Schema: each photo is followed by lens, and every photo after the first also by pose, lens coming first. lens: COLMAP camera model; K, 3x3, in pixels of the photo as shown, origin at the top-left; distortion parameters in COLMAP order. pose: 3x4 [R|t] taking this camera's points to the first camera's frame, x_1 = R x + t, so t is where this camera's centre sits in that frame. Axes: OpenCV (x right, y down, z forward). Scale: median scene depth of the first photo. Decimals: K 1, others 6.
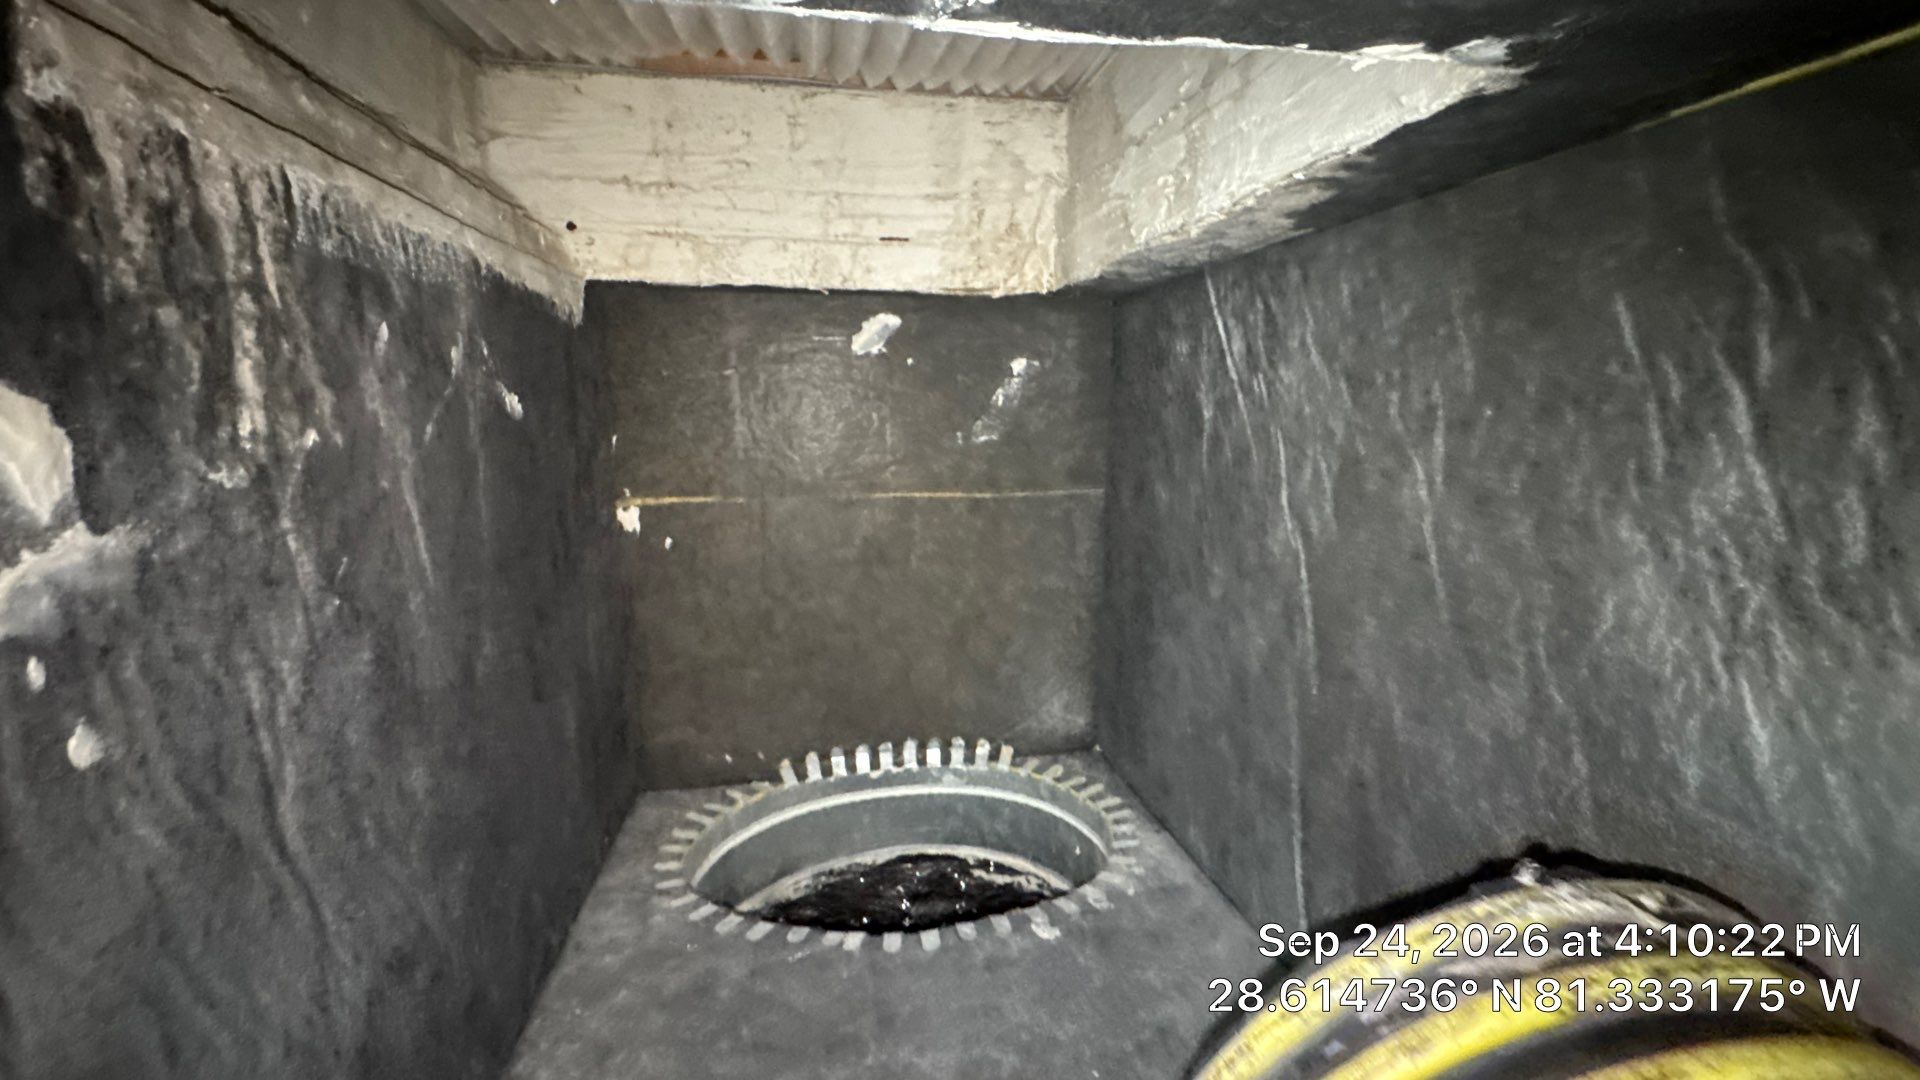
lens RADIAL K [[782.6, 0, 950.9], [0, 782.6, 536.8], [0, 0, 1]] dist [-0.000485, 0.000011]
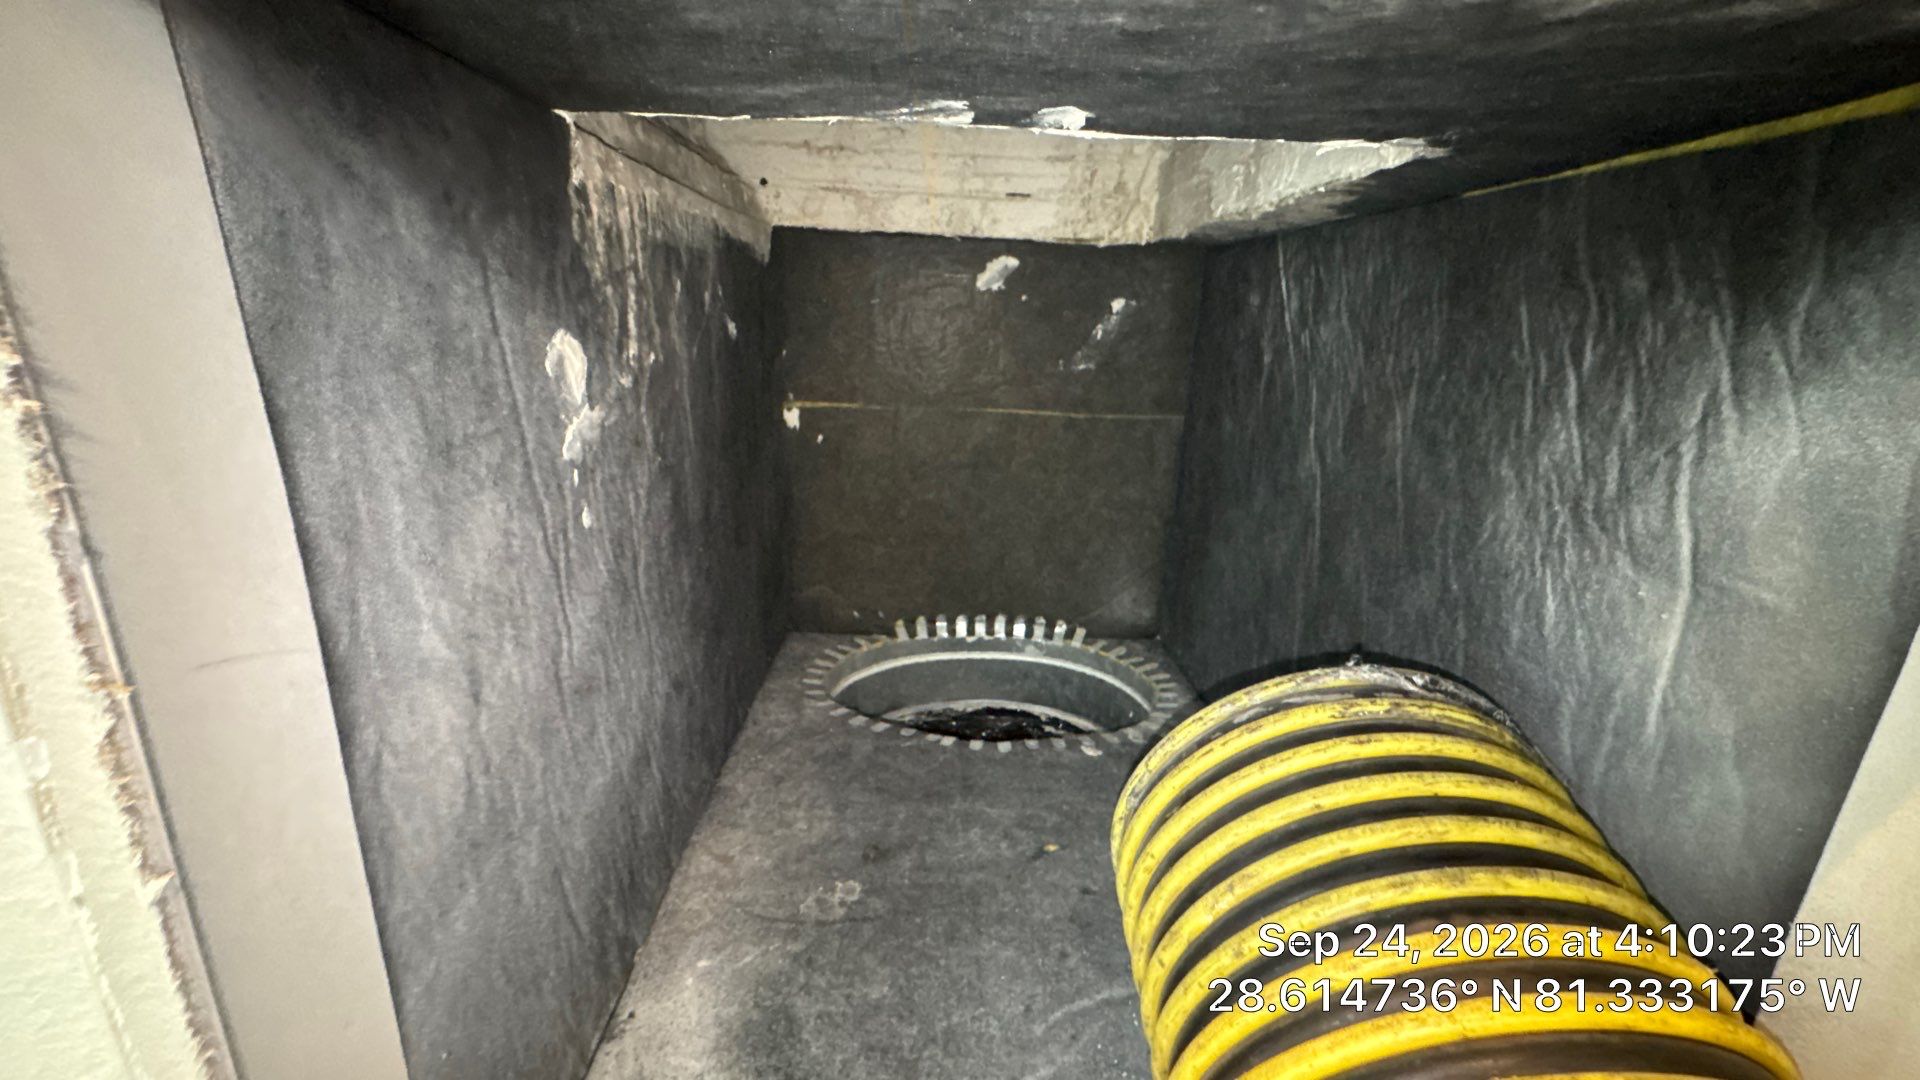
lens RADIAL K [[782.6, 0, 950.9], [0, 782.6, 536.8], [0, 0, 1]] dist [-0.000485, 0.000011]
pose [[0.988509, 0.080514, -0.127936, 0.026316], [-0.066132, 0.991399, 0.112940, 0.010791], [0.135929, -0.103182, 0.985331, -0.303252]]
